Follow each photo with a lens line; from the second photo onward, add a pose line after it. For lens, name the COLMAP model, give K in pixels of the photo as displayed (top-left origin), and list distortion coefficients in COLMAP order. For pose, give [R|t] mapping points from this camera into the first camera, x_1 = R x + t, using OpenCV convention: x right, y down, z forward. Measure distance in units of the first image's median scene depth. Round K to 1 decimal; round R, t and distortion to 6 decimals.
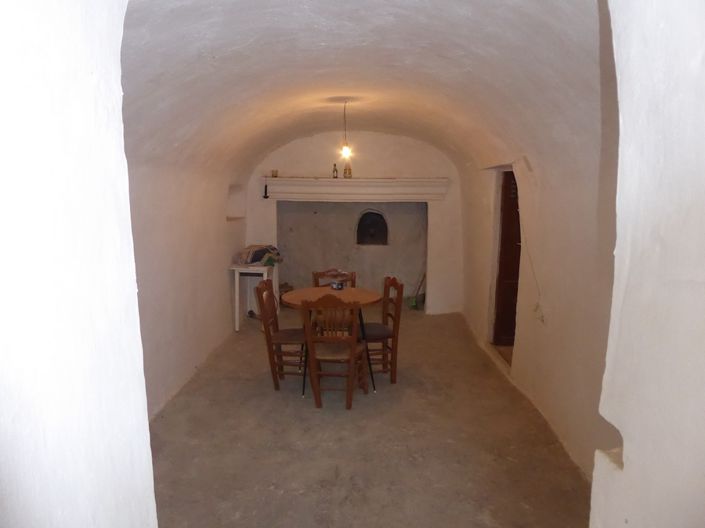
lens RADIAL K [[503.5, 0, 349.8], [0, 503.5, 263.8], [0, 0, 1]] dist [-0.014060, 0.002062]
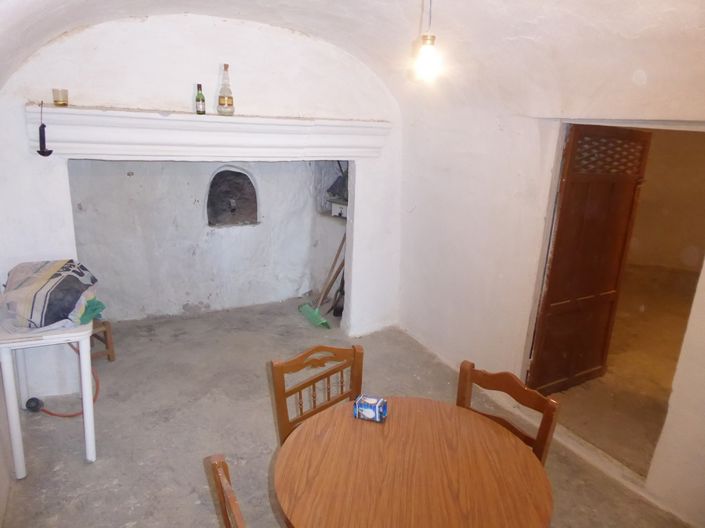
lens RADIAL K [[503.5, 0, 355.5], [0, 503.5, 263.3], [0, 0, 1]] dist [-0.014060, 0.002062]
pose [[0.859909, -0.104433, 0.499650, -0.160523], [0.031418, 0.987820, 0.152396, -0.094667], [-0.509479, -0.115349, 0.852717, 0.478138]]
